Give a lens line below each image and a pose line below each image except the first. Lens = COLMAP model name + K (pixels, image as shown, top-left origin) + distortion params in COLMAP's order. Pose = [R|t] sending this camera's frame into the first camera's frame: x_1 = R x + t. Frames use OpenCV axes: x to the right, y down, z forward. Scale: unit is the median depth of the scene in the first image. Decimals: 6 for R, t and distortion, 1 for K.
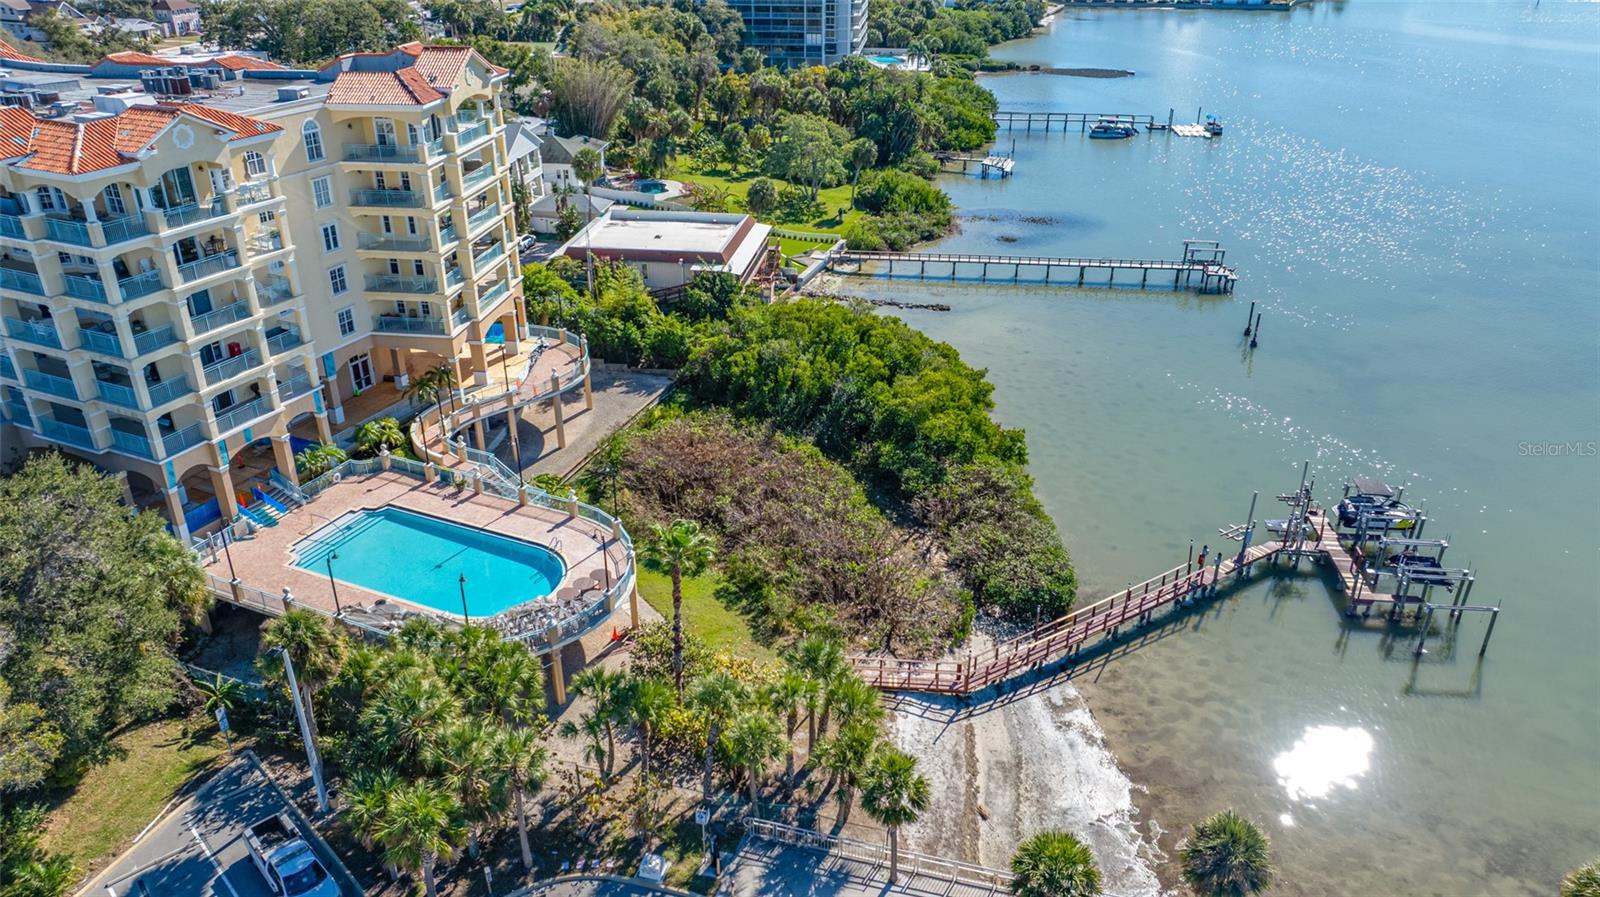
lens RADIAL K [[1131.8, 0, 796.2], [0, 1131.8, 452.3], [0, 0, 1]] dist [-0.025276, 0.020428]
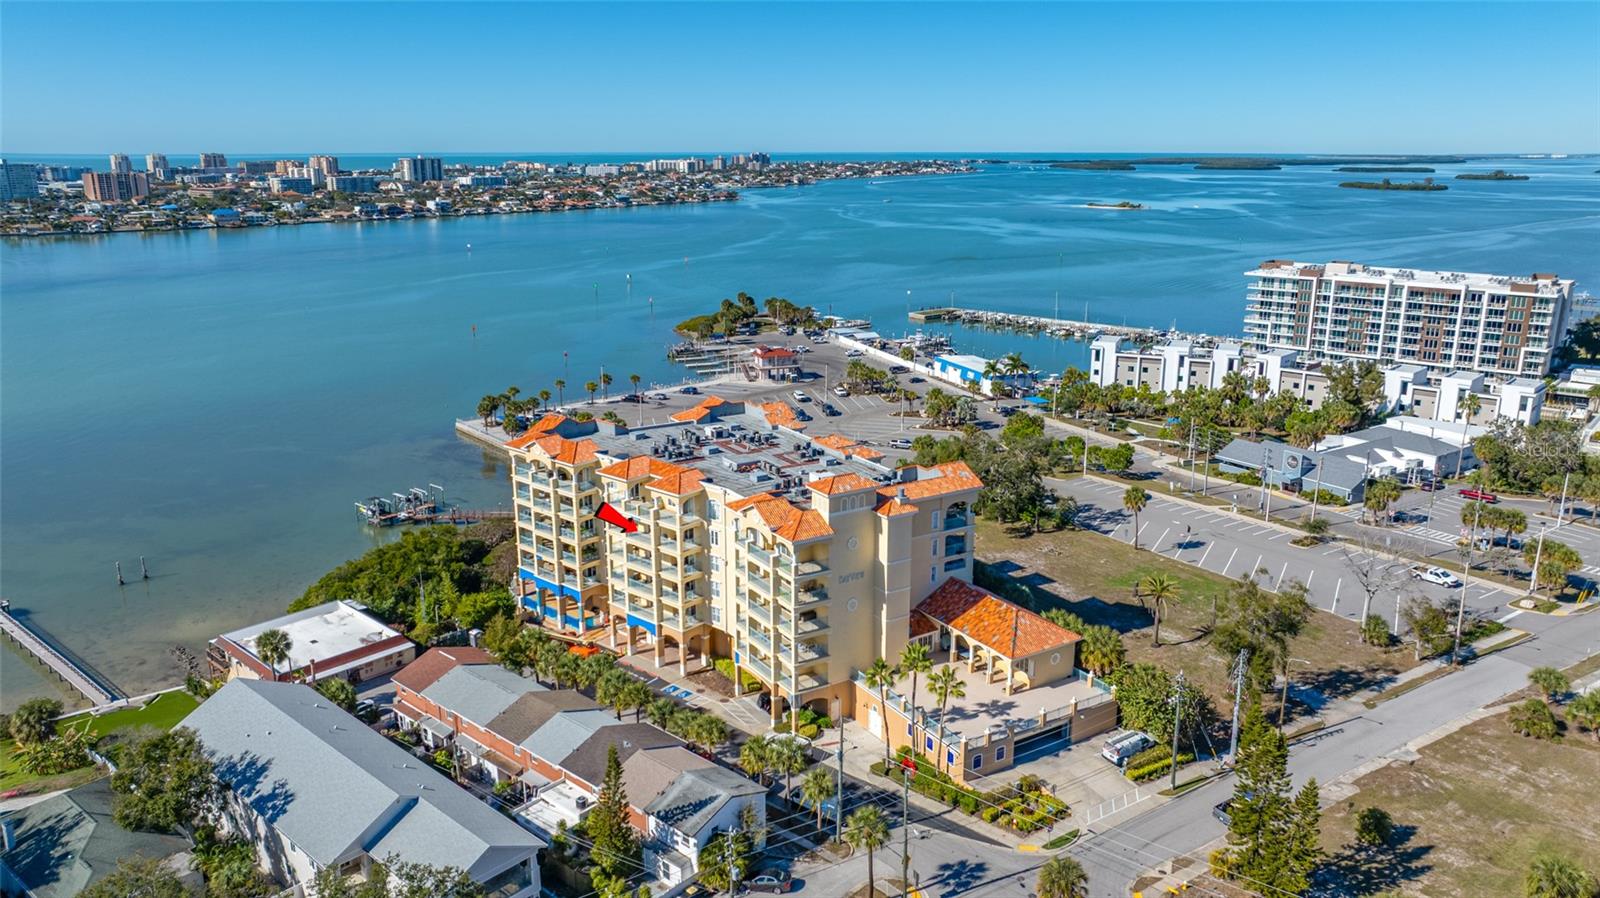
lens RADIAL K [[1131.8, 0, 811.9], [0, 1131.8, 428.1], [0, 0, 1]] dist [-0.025276, 0.020428]
pose [[-0.835262, -0.130601, 0.534117, -1.682568], [0.244489, 0.781860, 0.573515, -1.331122], [-0.492506, 0.609621, -0.621128, 1.992673]]
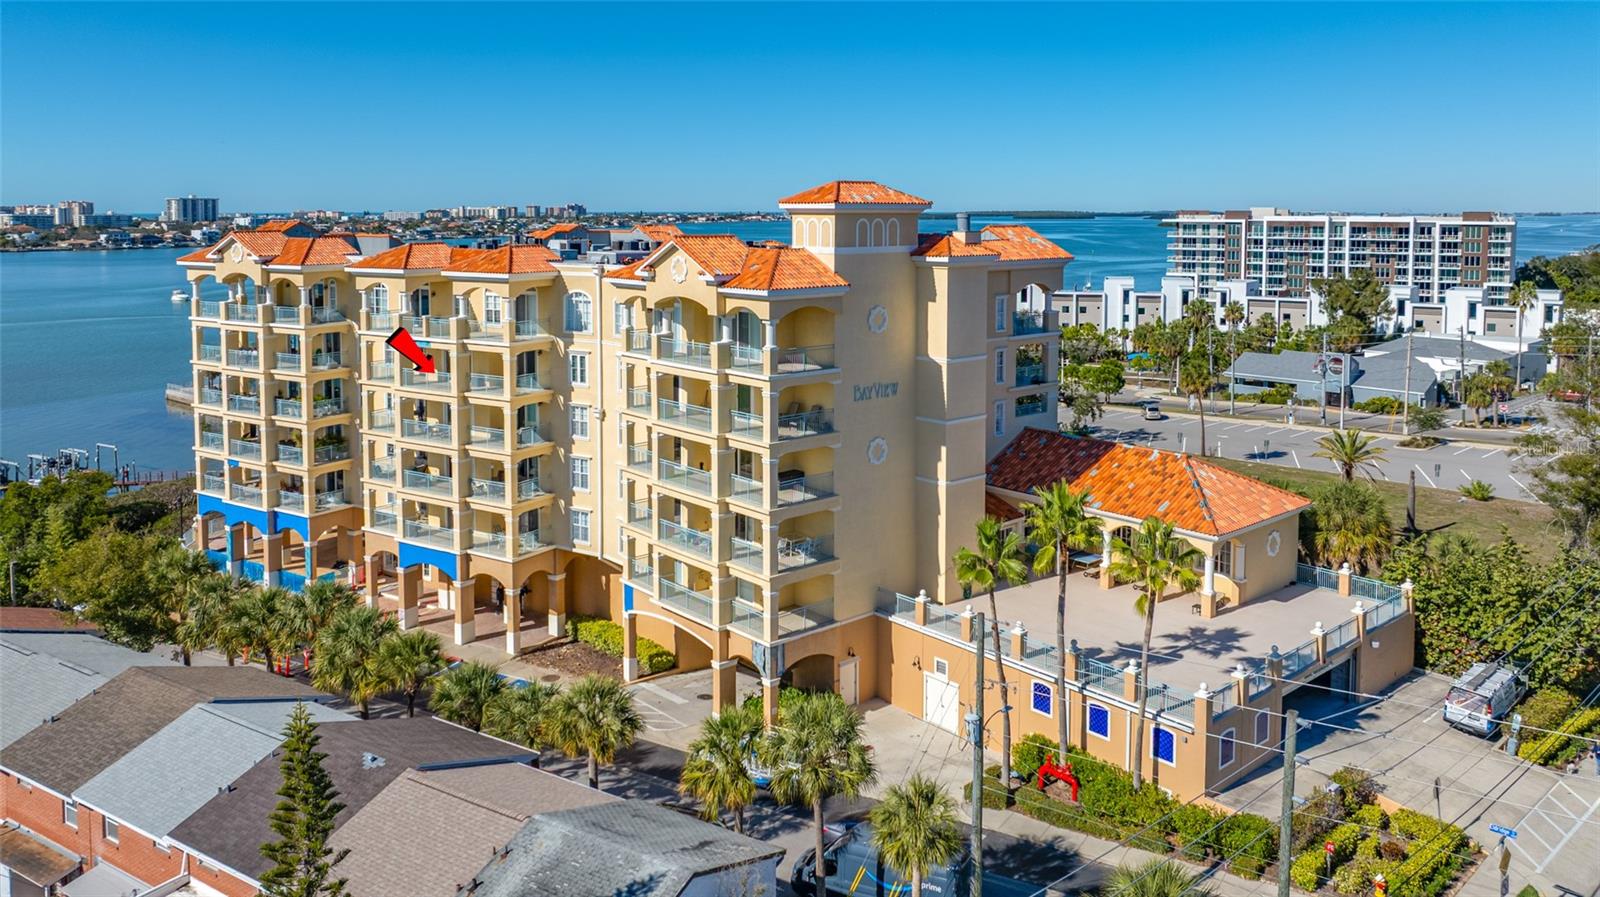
lens RADIAL K [[1172.6, 0, 831.0], [0, 1172.6, 279.5], [0, 0, 1]] dist [-0.019618, 0.004348]
pose [[-0.916538, -0.022680, 0.399303, -1.237675], [0.177943, 0.871007, 0.457912, -0.734933], [-0.358181, 0.490747, -0.794276, 1.740160]]
